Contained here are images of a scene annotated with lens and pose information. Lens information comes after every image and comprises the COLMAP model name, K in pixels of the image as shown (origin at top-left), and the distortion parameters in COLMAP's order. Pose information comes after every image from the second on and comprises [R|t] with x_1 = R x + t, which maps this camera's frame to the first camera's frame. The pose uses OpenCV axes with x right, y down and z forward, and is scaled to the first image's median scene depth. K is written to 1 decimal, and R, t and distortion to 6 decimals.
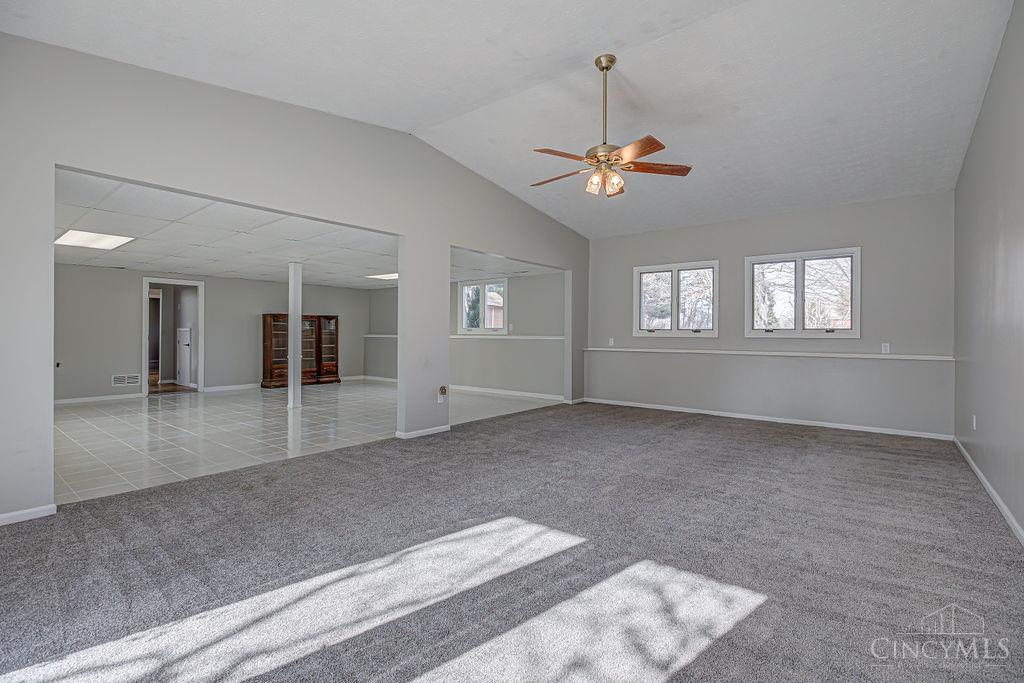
lens RADIAL K [[470.3, 0, 508.4], [0, 470.3, 338.6], [0, 0, 1]] dist [-0.003247, 0.000646]
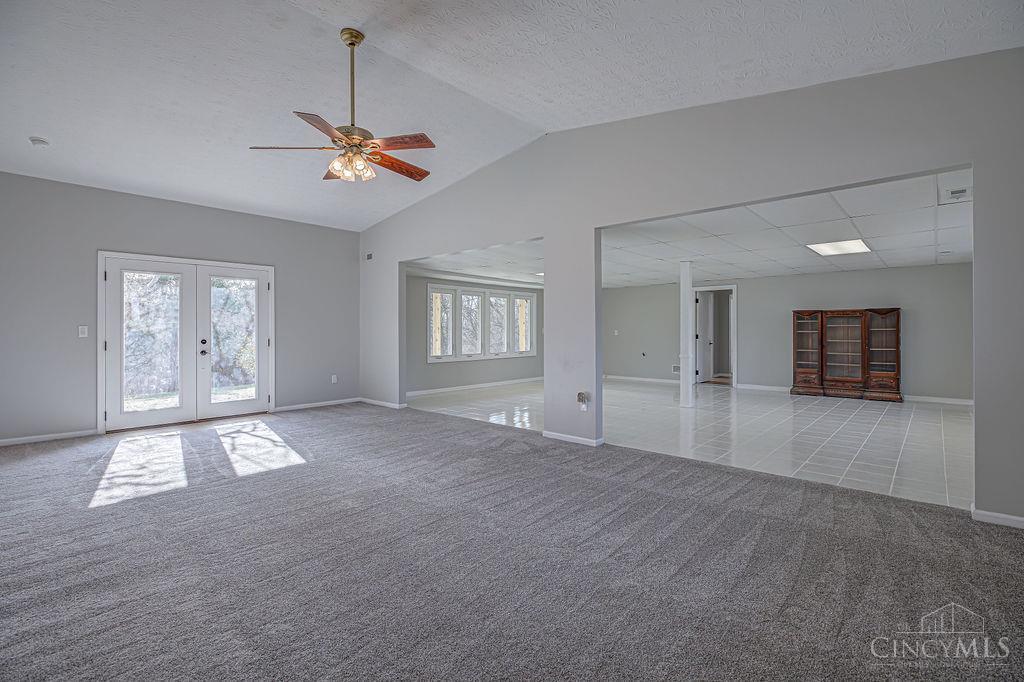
lens RADIAL K [[470.3, 0, 511.3], [0, 470.3, 334.2], [0, 0, 1]] dist [-0.003247, 0.000646]
pose [[-0.063945, -0.002630, -0.997950, 0.385723], [-0.009227, 0.999955, -0.002044, -0.001391], [0.997911, 0.009077, -0.063966, 0.480317]]
